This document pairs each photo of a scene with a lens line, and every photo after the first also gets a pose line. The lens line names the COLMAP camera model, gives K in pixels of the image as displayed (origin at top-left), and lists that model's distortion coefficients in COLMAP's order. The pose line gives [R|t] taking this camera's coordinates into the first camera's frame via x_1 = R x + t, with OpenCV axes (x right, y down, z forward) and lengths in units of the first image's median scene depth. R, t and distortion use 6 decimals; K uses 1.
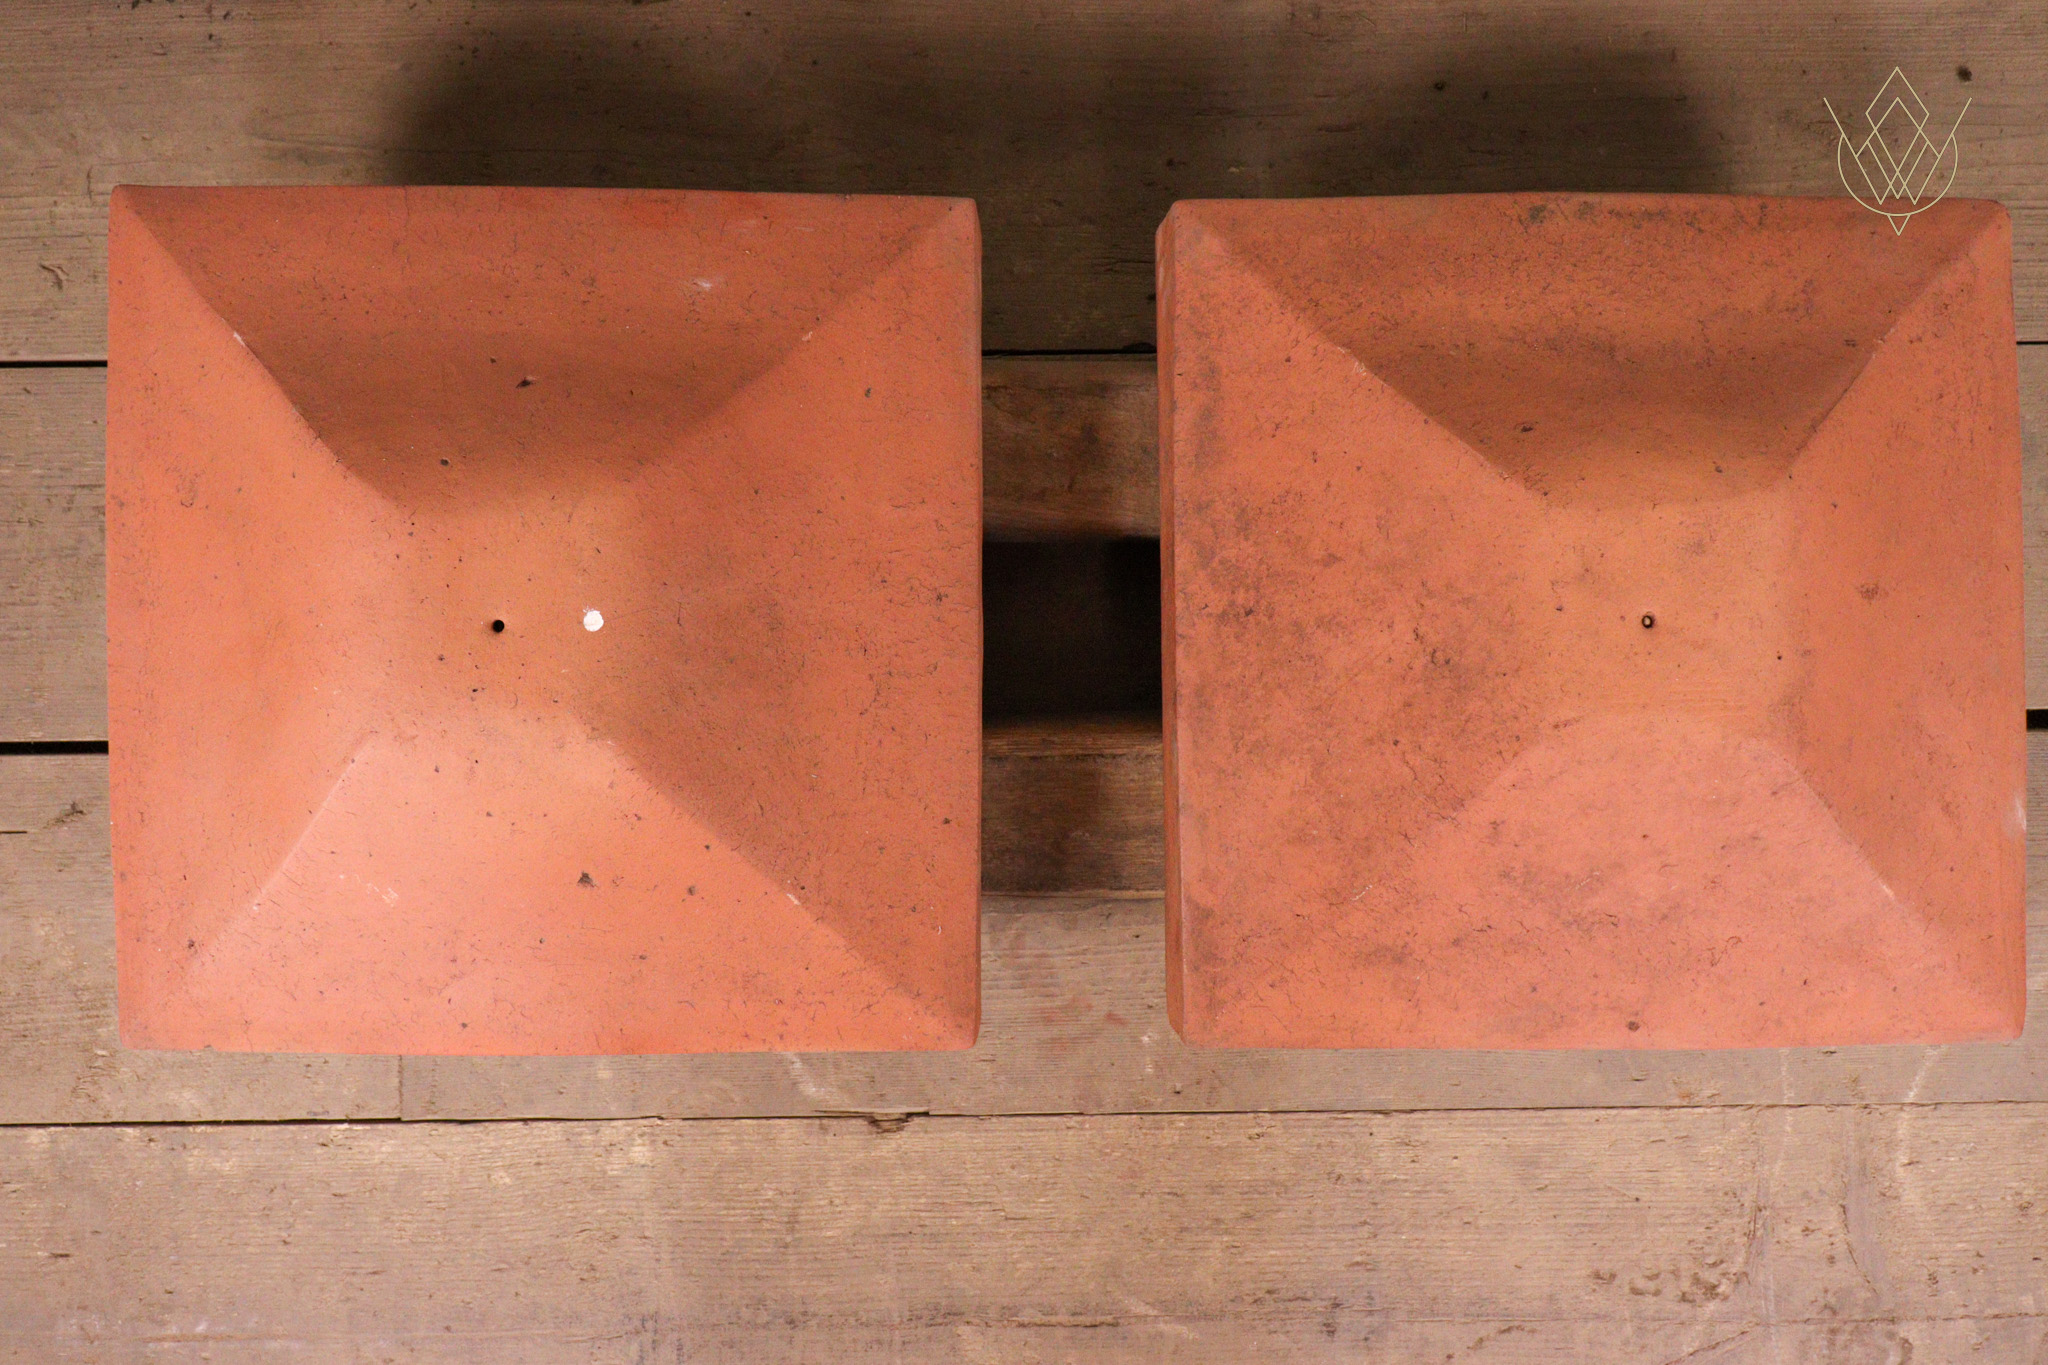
lens RADIAL K [[1677.9, 0, 1022.9], [0, 1677.9, 670.8], [0, 0, 1]] dist [0.005004, -0.010922]
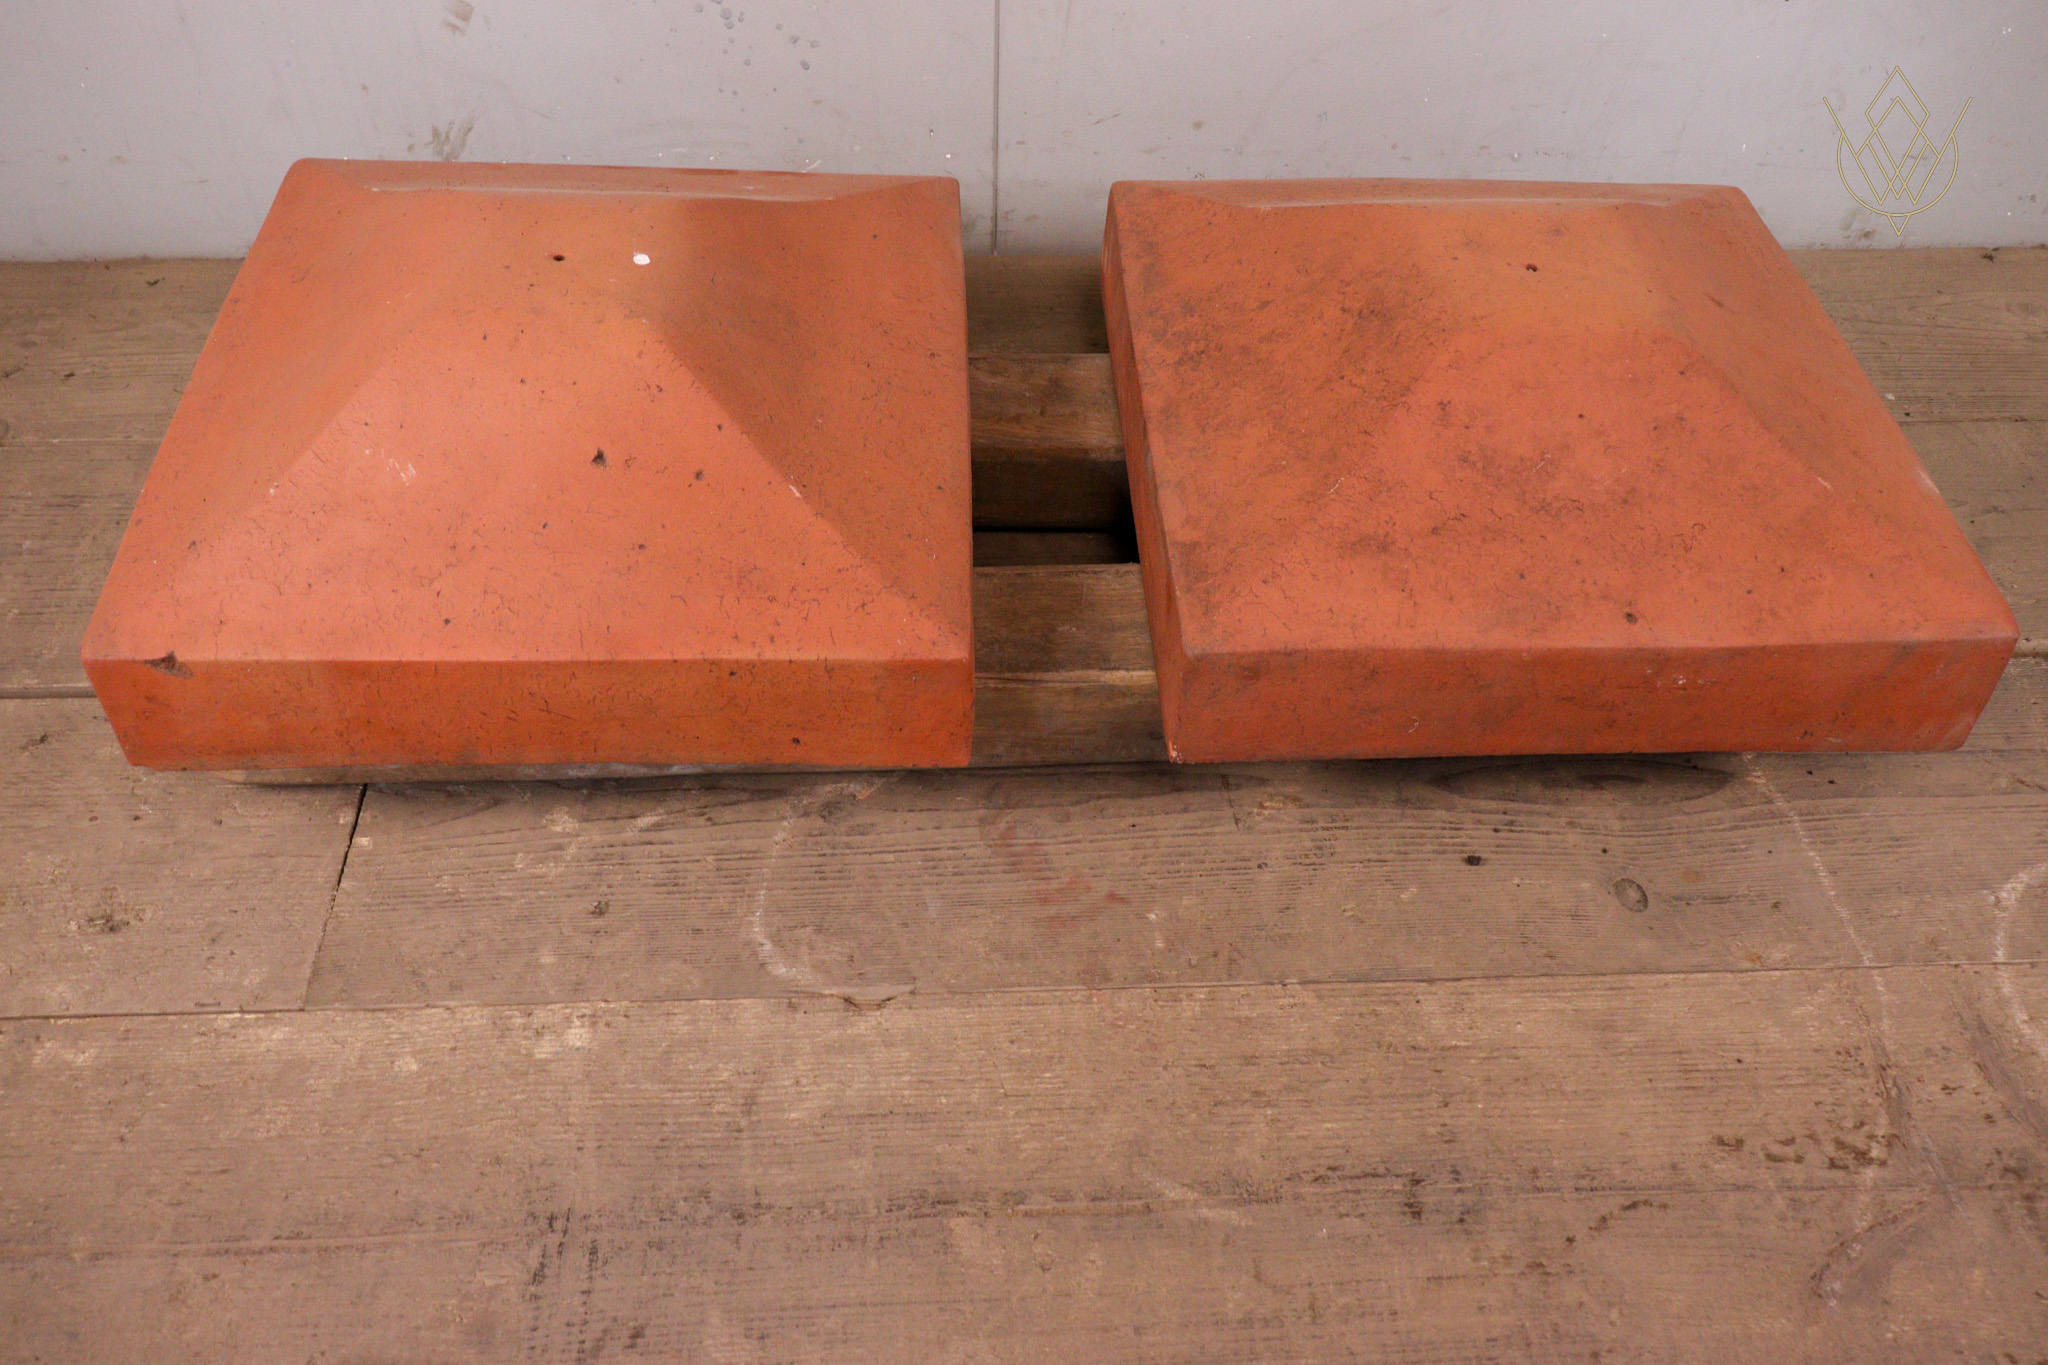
lens RADIAL K [[1677.9, 0, 1023.8], [0, 1677.9, 680.6], [0, 0, 1]] dist [0.005004, -0.010922]
pose [[0.999104, -0.018812, 0.037905, -0.029103], [0.039314, 0.744036, -0.666982, 0.734531], [-0.015655, 0.667875, 0.744109, 0.238183]]
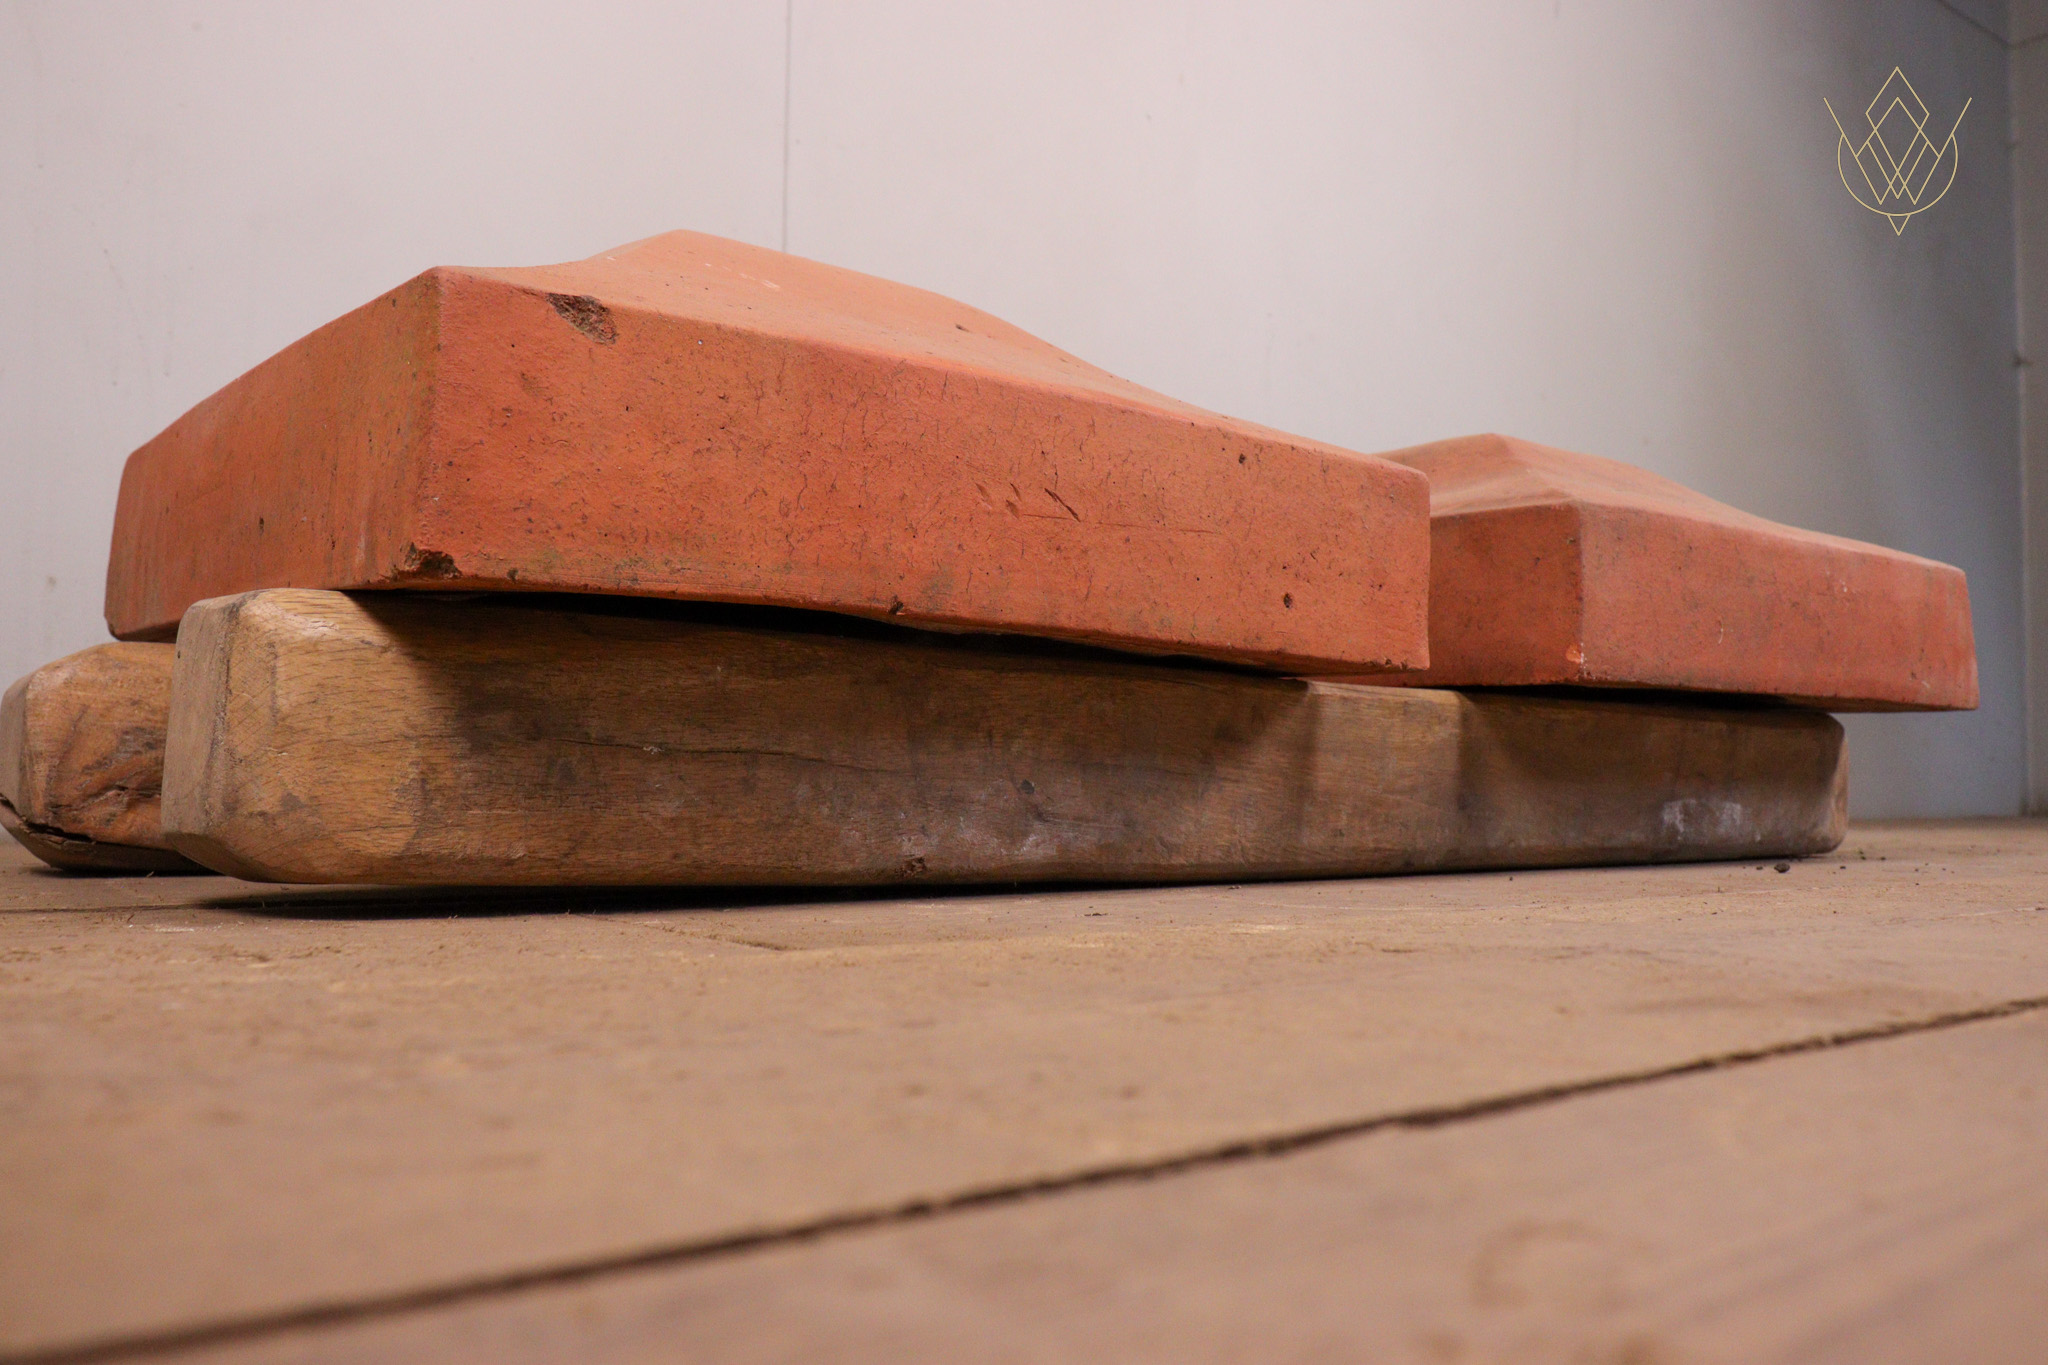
lens RADIAL K [[1677.9, 0, 1016.4], [0, 1677.9, 685.5], [0, 0, 1]] dist [0.005004, -0.010922]
pose [[0.787952, 0.033393, 0.614831, -0.592712], [0.615720, -0.035461, -0.787166, 0.632923], [-0.004483, 0.998813, -0.048503, 0.955041]]
